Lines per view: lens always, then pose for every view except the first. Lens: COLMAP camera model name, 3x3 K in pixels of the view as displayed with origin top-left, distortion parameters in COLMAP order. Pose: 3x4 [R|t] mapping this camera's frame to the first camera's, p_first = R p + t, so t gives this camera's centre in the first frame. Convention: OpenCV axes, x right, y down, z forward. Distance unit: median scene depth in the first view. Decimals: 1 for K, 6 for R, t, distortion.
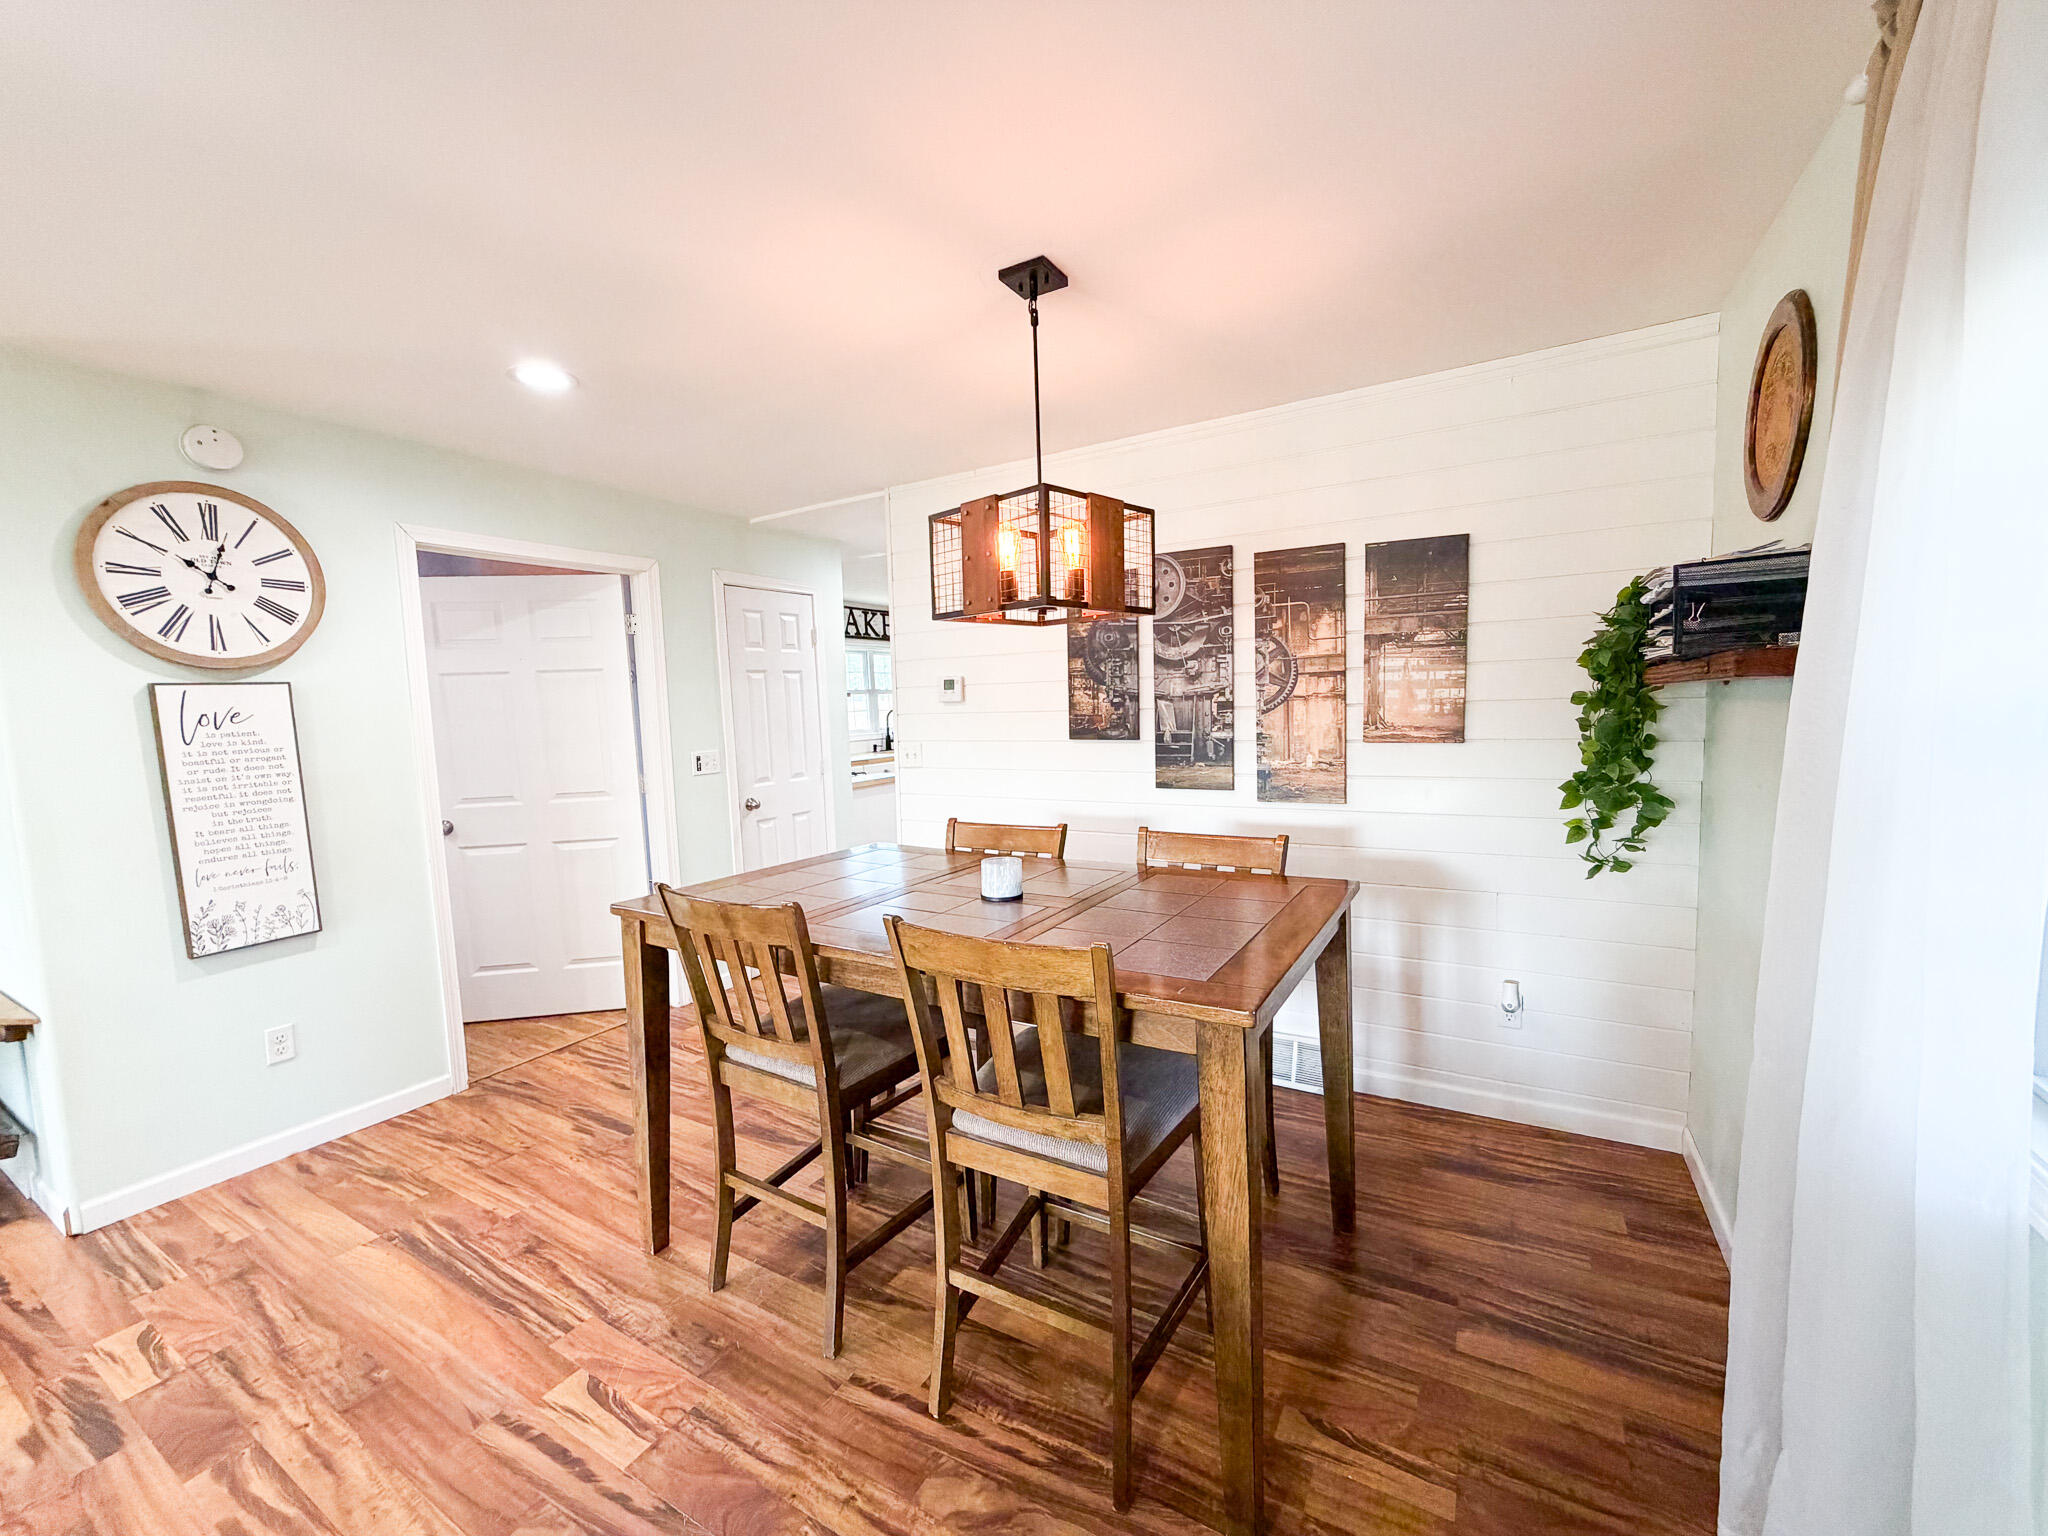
lens RADIAL K [[812.4, 0, 1019.7], [0, 812.4, 772.5], [0, 0, 1]] dist [-0.000749, 0.000465]
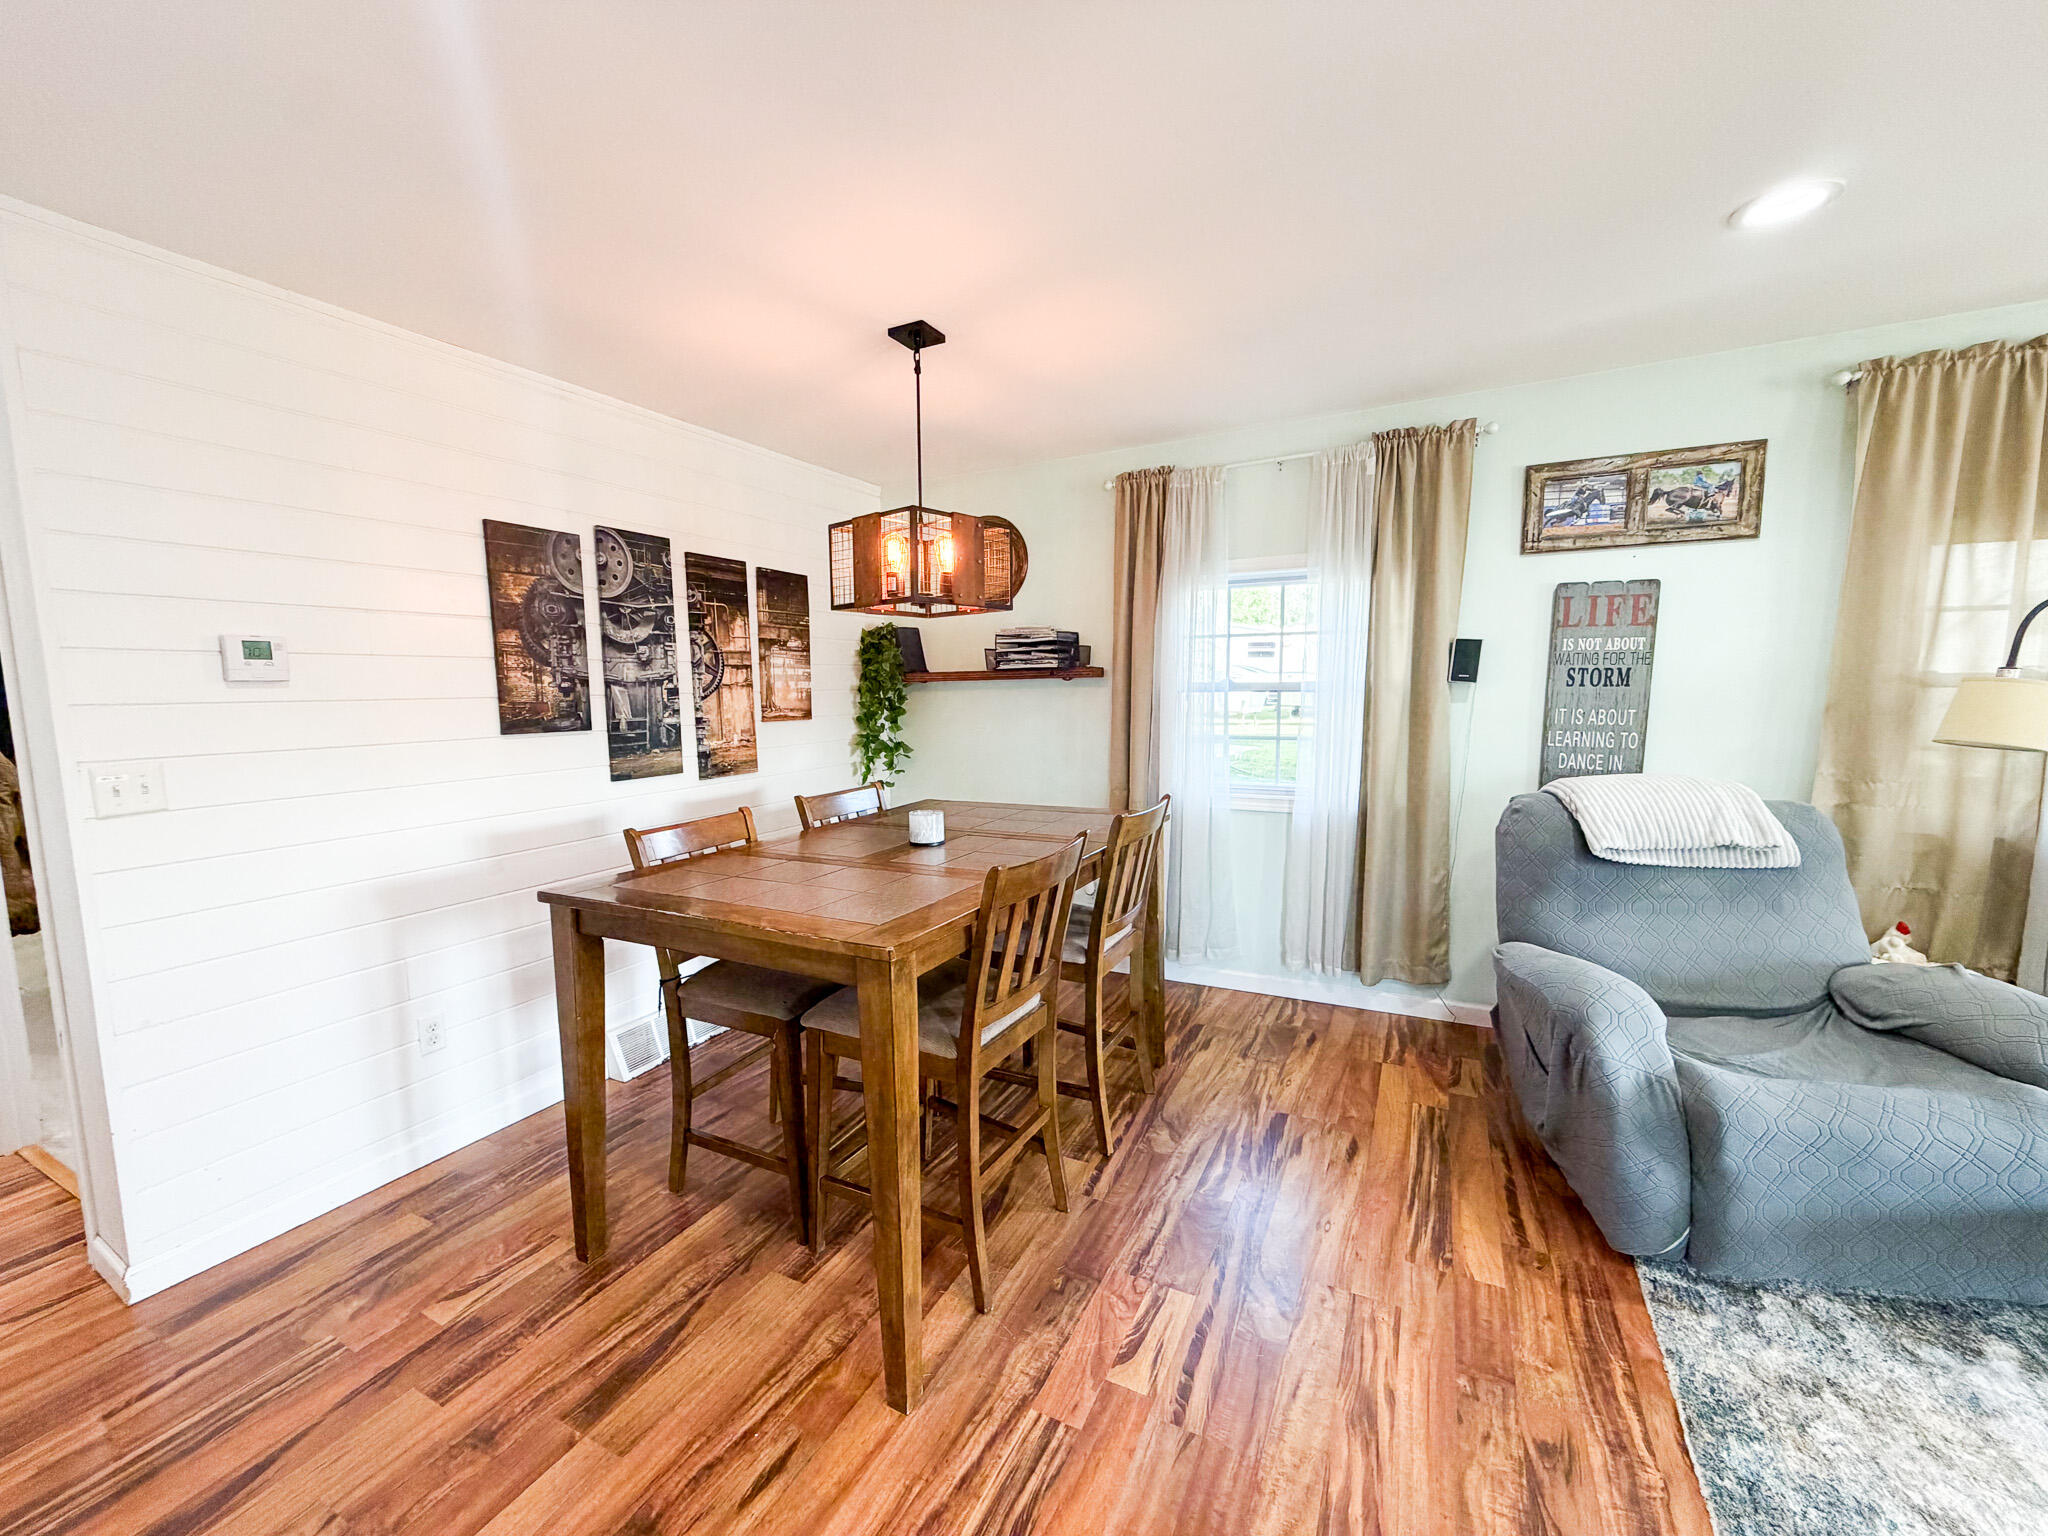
lens RADIAL K [[812.4, 0, 1019.7], [0, 812.4, 772.5], [0, 0, 1]] dist [-0.000749, 0.000465]
pose [[-0.052555, -0.078955, 0.995492, -0.935352], [0.100102, 0.991432, 0.083918, -0.027026], [-0.993588, 0.104061, -0.044201, 0.711075]]
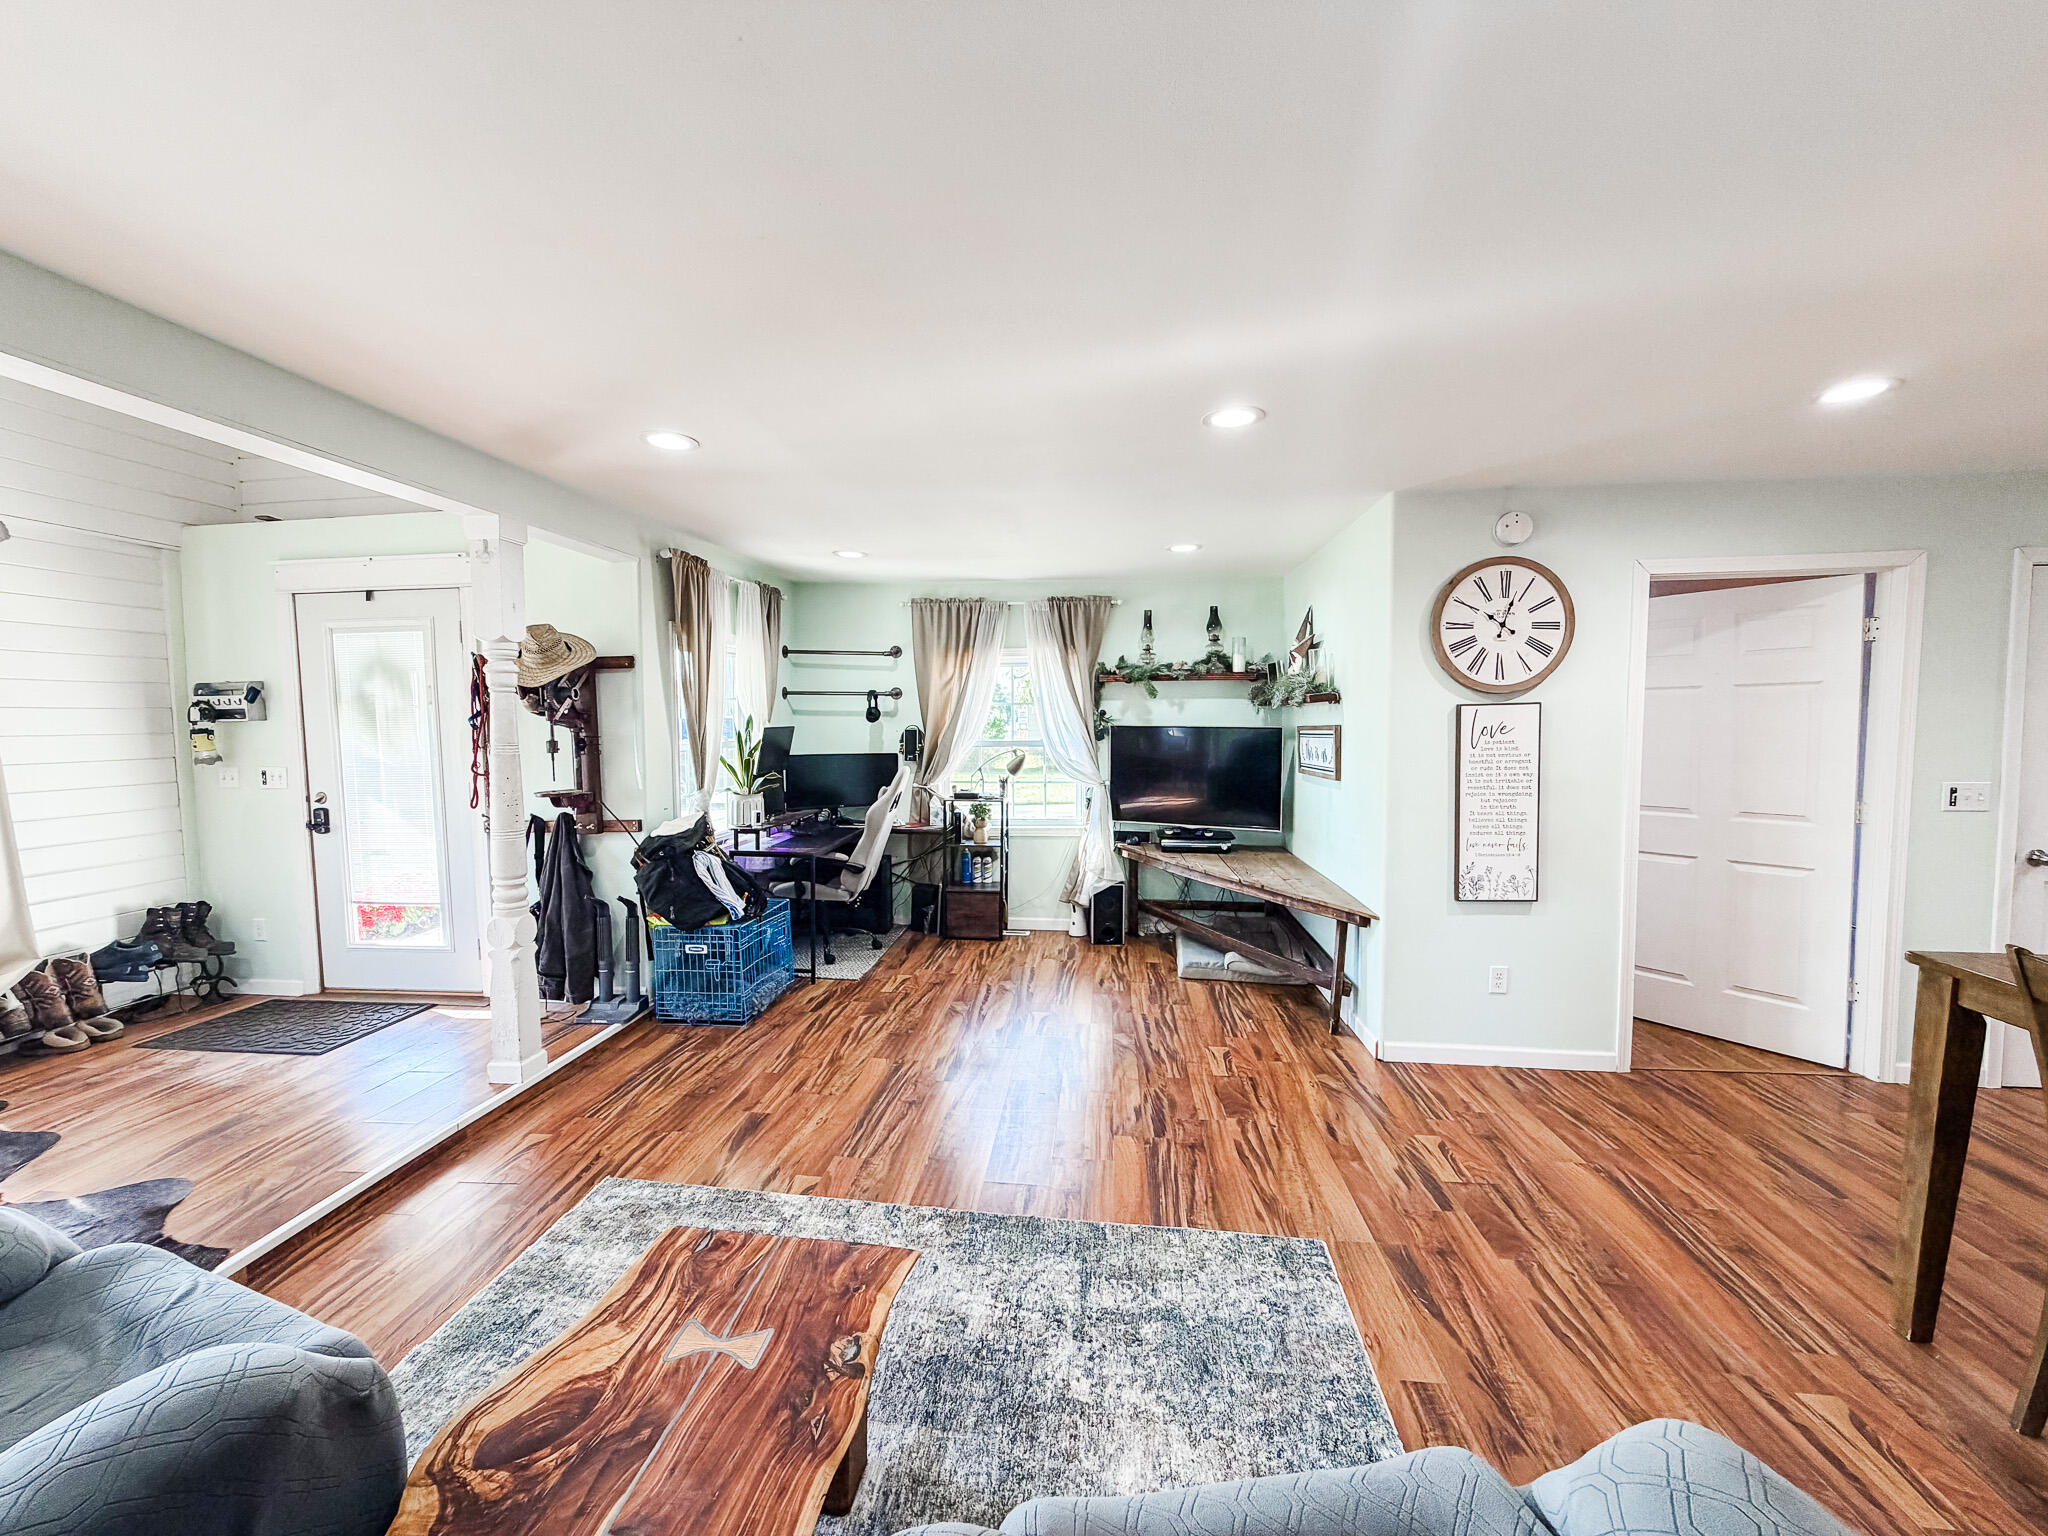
lens RADIAL K [[812.4, 0, 1019.7], [0, 812.4, 772.5], [0, 0, 1]] dist [-0.000749, 0.000465]
pose [[0.408448, 0.088257, -0.908505, -0.070062], [-0.082141, 0.994830, 0.059713, -0.011422], [0.909078, 0.050236, 0.413586, -0.256282]]
